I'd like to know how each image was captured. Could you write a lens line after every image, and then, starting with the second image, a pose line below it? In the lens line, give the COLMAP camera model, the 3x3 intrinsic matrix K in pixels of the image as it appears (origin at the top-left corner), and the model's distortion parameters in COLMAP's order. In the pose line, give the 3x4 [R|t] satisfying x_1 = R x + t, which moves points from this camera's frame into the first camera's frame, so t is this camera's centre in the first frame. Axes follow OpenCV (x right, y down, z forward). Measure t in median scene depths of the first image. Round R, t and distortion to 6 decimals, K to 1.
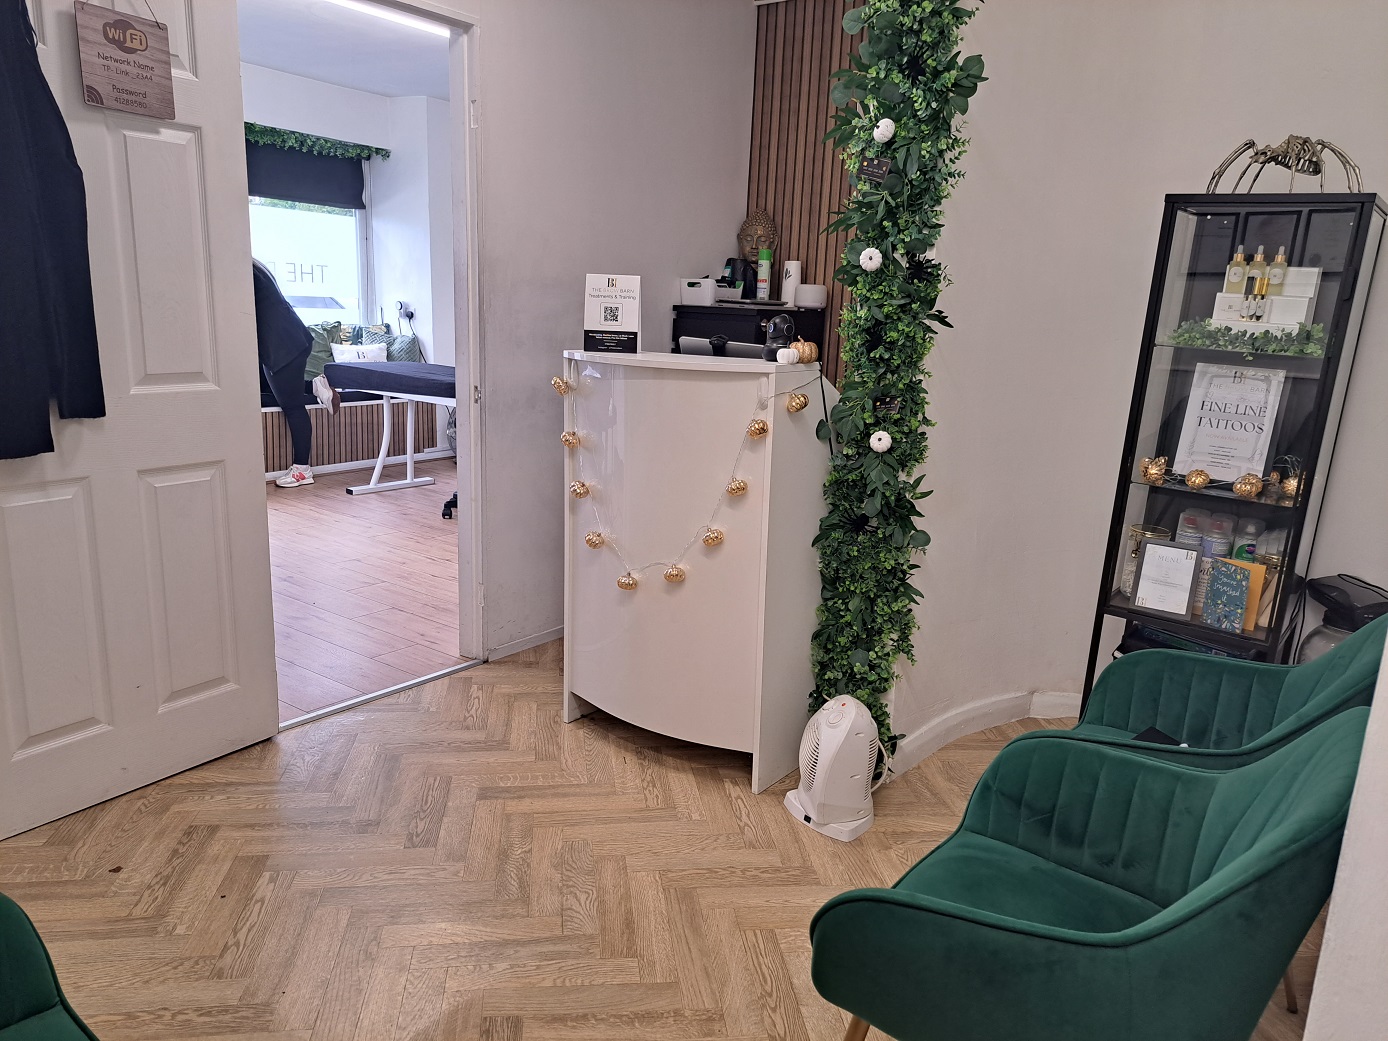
lens RADIAL K [[990.6, 0, 683.2], [0, 990.6, 534.8], [0, 0, 1]] dist [0.051141, -0.034690]
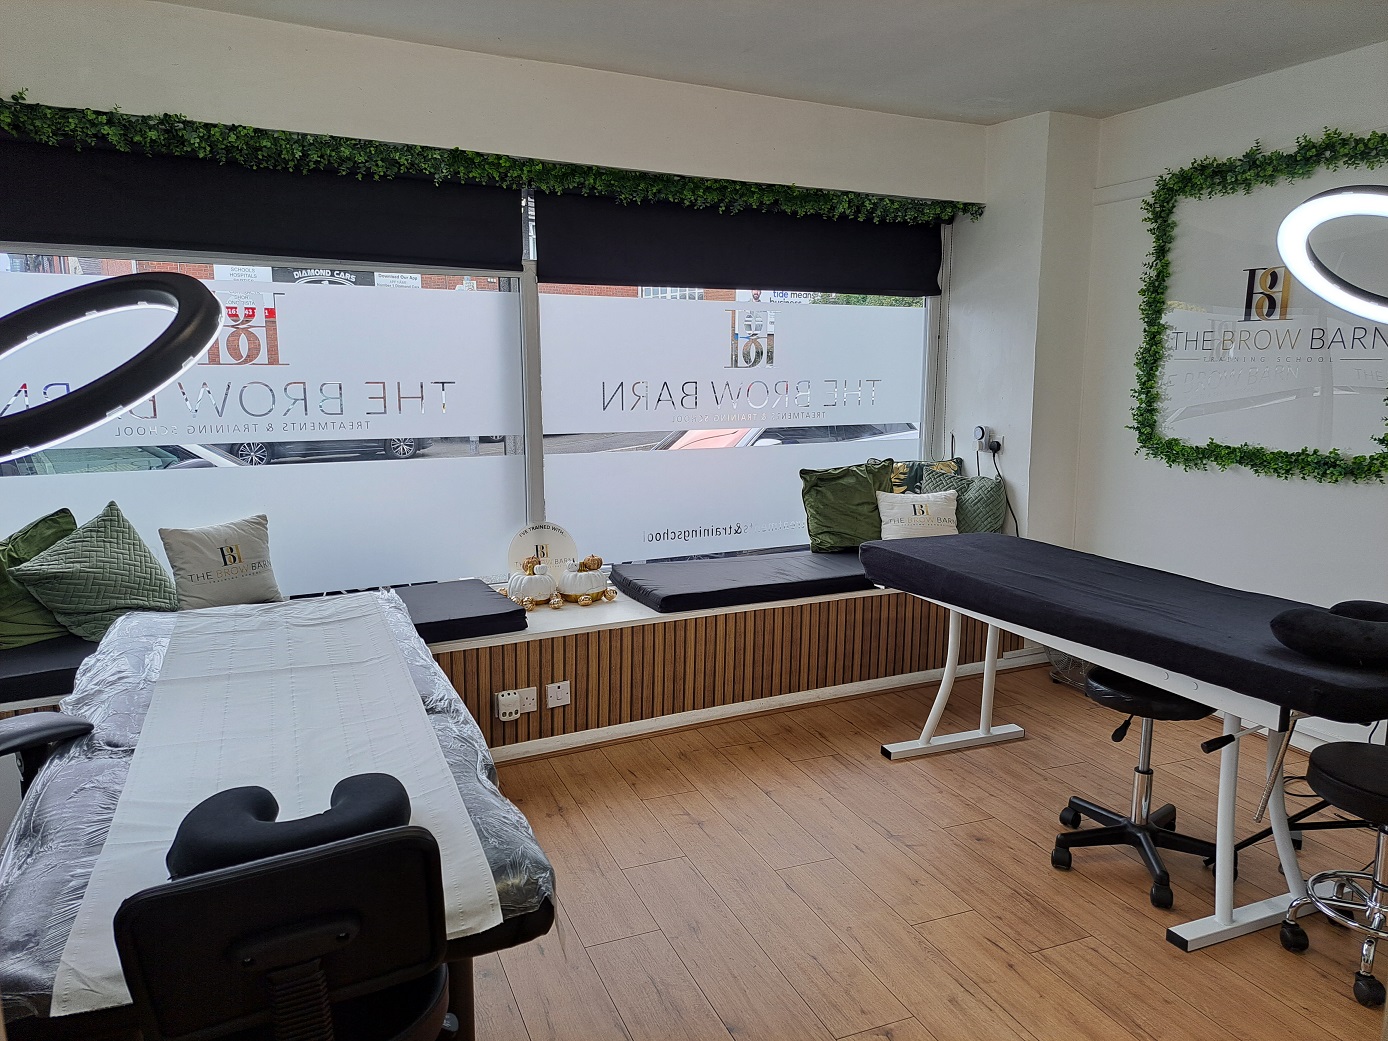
lens RADIAL K [[990.6, 0, 719.3], [0, 990.6, 523.0], [0, 0, 1]] dist [0.051141, -0.034690]
pose [[0.876312, 0.038304, -0.480218, -0.120562], [-0.077175, 0.995122, -0.061455, -0.119961], [0.475521, 0.090915, 0.874994, 0.355539]]
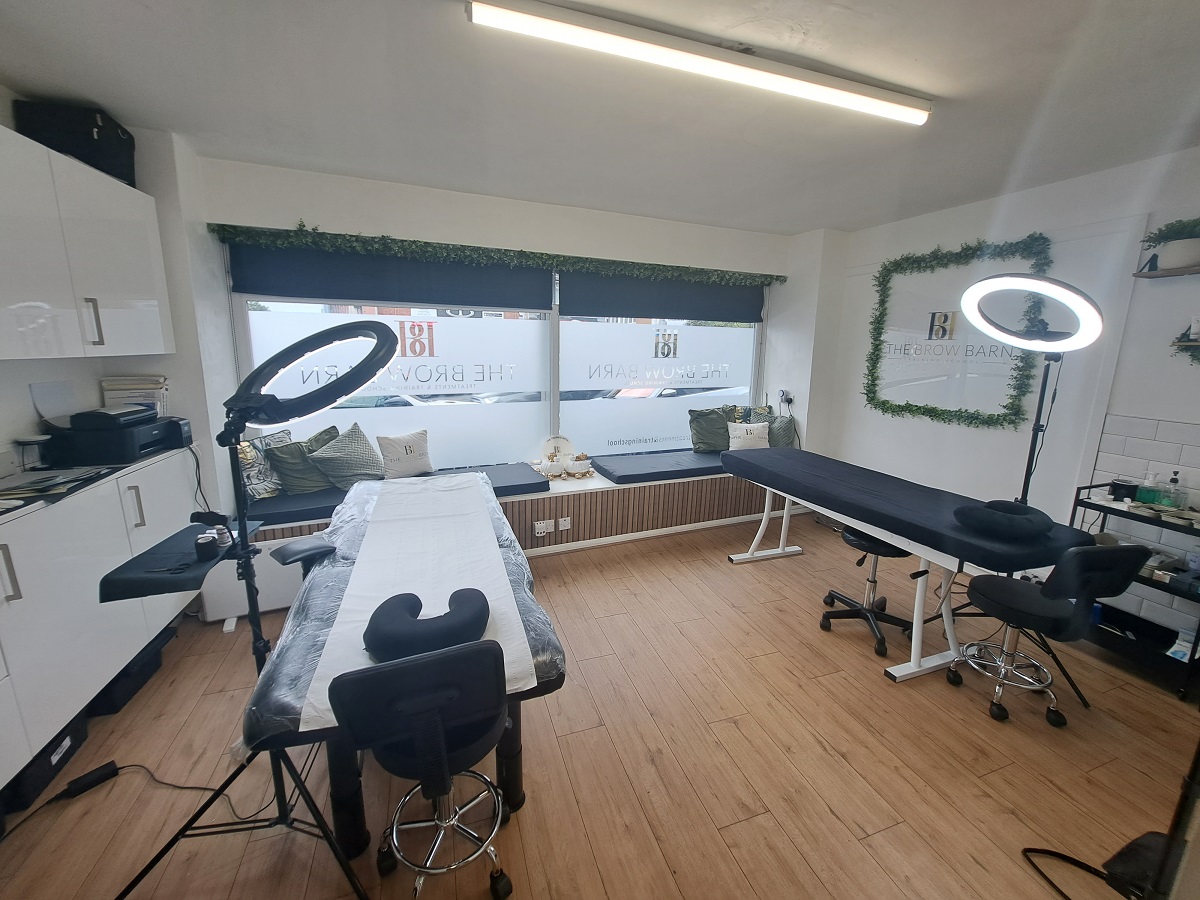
lens RADIAL K [[475.1, 0, 602.2], [0, 475.1, 432.8], [0, 0, 1]] dist [-0.004865, -0.001448]
pose [[0.833316, 0.069248, -0.548442, -0.141906], [-0.106491, 0.993649, -0.036343, -0.136035], [0.542442, 0.088689, 0.835398, 0.376242]]
